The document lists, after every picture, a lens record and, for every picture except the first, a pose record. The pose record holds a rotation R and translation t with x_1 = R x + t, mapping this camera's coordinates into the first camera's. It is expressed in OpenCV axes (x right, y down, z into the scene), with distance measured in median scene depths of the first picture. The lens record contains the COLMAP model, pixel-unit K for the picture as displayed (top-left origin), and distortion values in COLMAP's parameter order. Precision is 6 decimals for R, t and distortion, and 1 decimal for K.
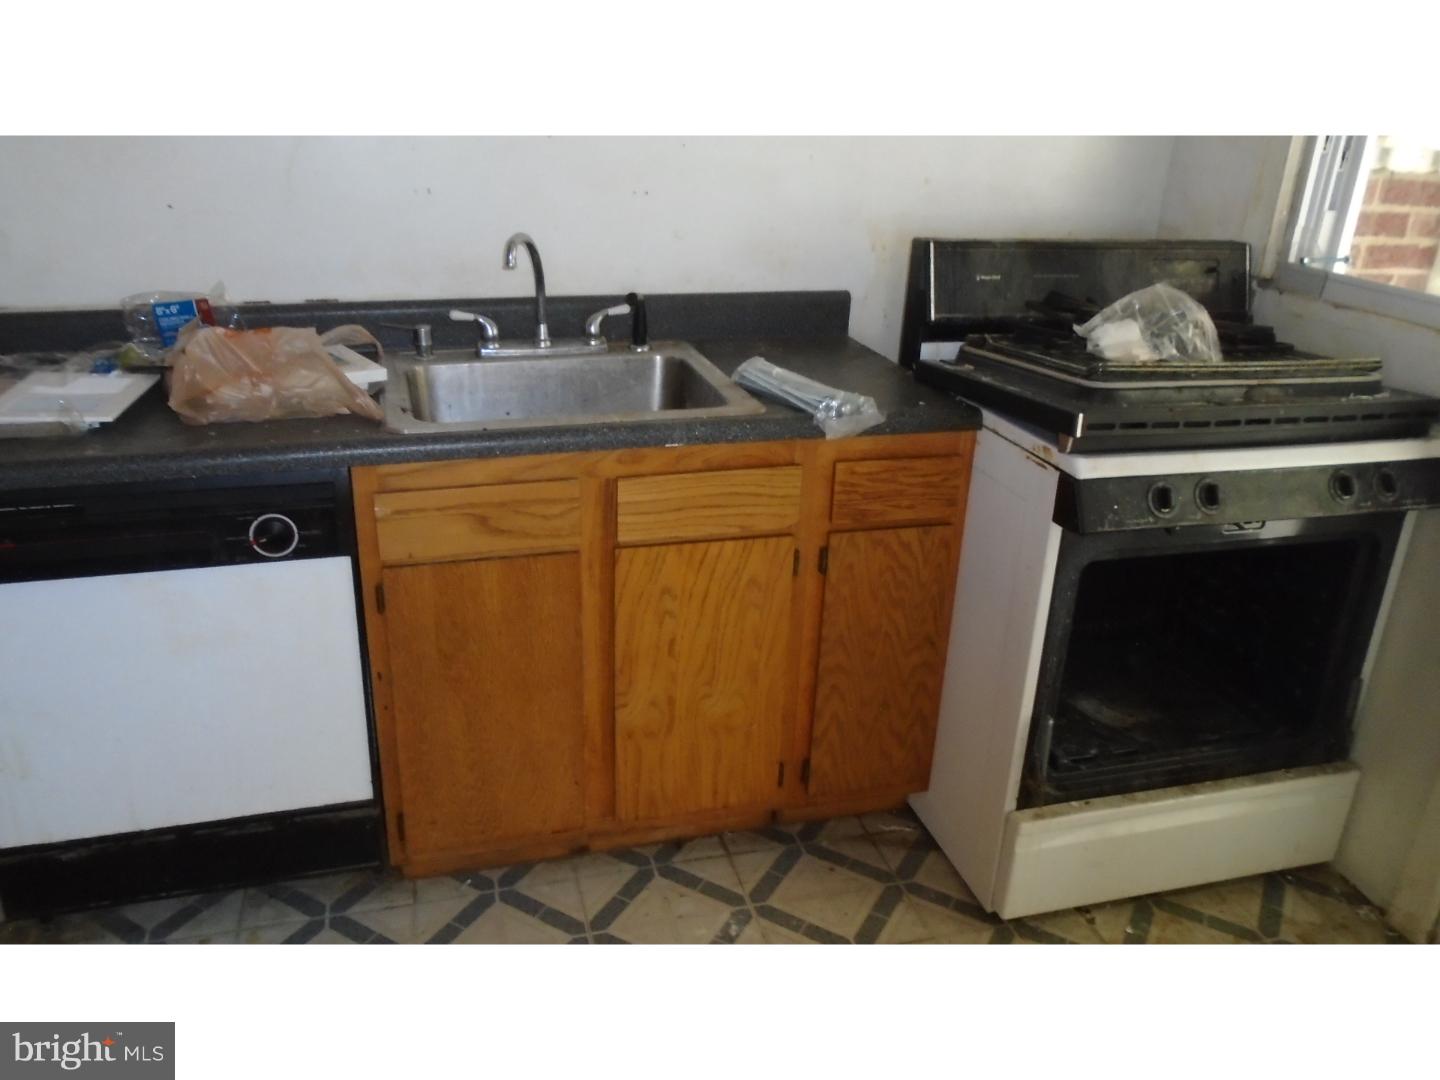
lens RADIAL K [[1112.2, 0, 720.6], [0, 1112.2, 530.0], [0, 0, 1]] dist [-0.010166, 0.005523]
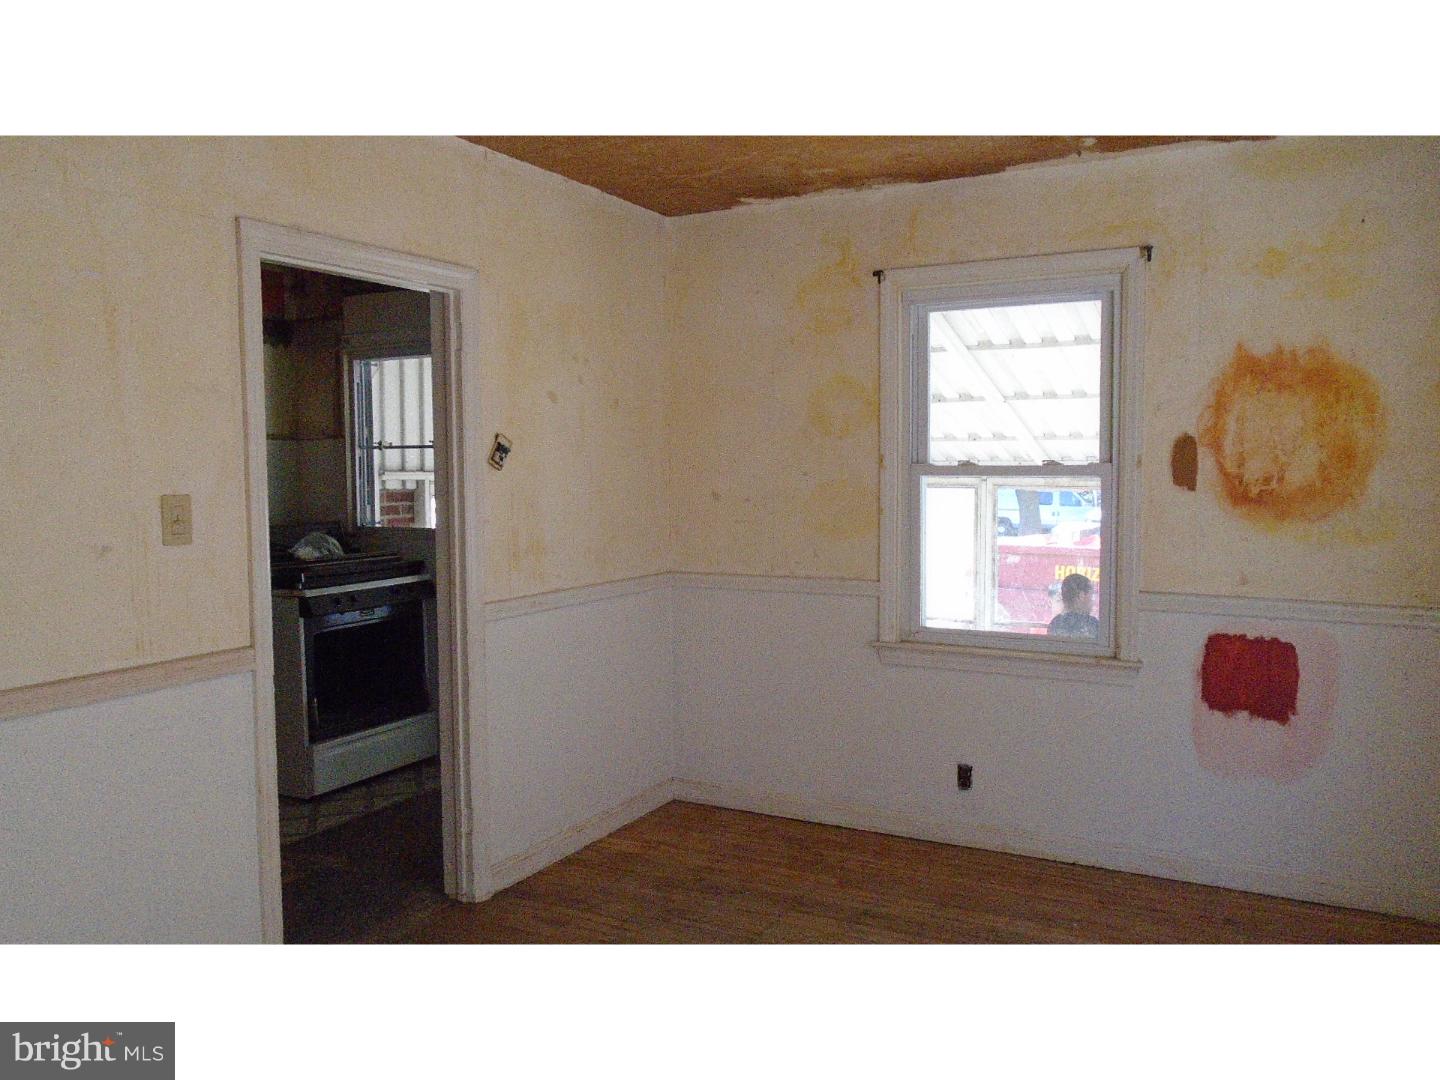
lens RADIAL K [[1112.2, 0, 720.6], [0, 1112.2, 530.0], [0, 0, 1]] dist [-0.010166, 0.005523]
pose [[0.696361, -0.092795, 0.711668, -0.775599], [0.308544, 0.934000, -0.180122, 0.524237], [-0.647983, 0.345011, 0.679033, -1.353752]]
